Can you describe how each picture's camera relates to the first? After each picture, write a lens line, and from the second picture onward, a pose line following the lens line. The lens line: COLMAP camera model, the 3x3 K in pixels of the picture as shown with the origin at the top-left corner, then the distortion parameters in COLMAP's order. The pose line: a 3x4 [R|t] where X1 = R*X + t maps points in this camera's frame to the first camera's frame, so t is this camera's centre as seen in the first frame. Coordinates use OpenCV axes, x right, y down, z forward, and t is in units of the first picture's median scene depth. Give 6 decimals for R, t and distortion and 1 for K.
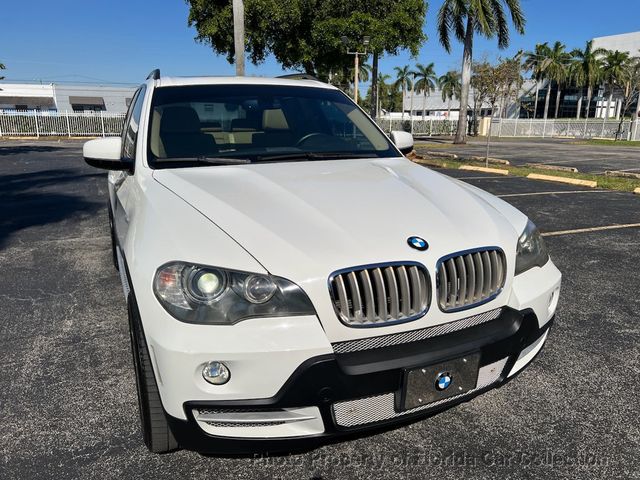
lens RADIAL K [[484.9, 0, 322.0], [0, 484.9, 239.6], [0, 0, 1]] dist [0.065903, -0.081680]
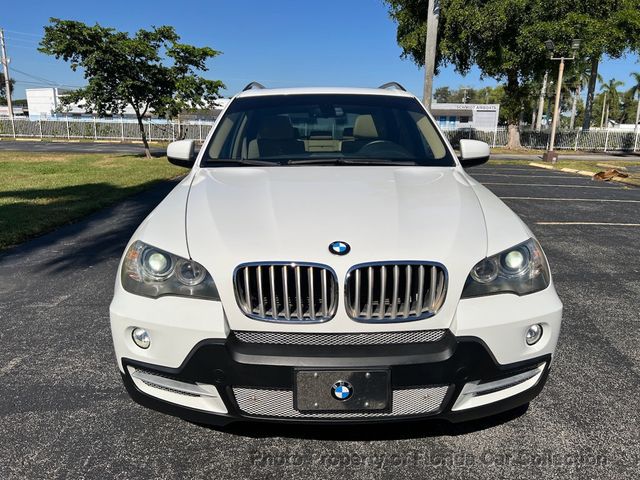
lens RADIAL K [[484.9, 0, 319.8], [0, 484.9, 238.5], [0, 0, 1]] dist [0.065903, -0.081680]
pose [[0.913804, 0.096973, -0.394409, 0.356552], [-0.106756, 0.994281, -0.002879, -0.003001], [0.391875, 0.044736, 0.918930, 0.047674]]
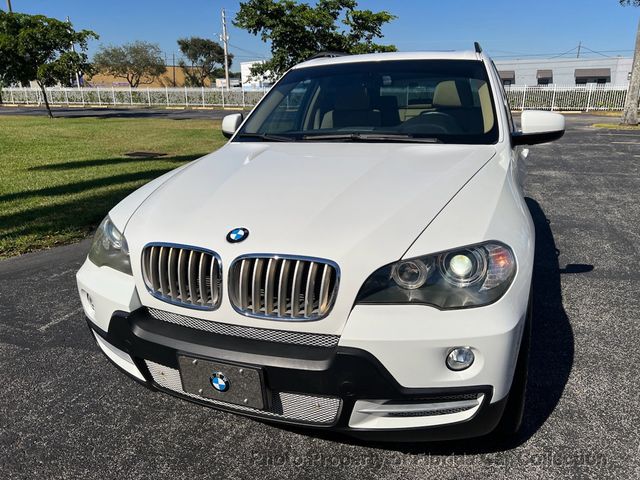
lens RADIAL K [[484.9, 0, 319.3], [0, 484.9, 238.3], [0, 0, 1]] dist [0.065903, -0.081680]
pose [[0.697831, 0.194039, -0.689479, 0.621385], [-0.160758, 0.980478, 0.113229, -0.076939], [0.697989, 0.031824, 0.715401, 0.284908]]
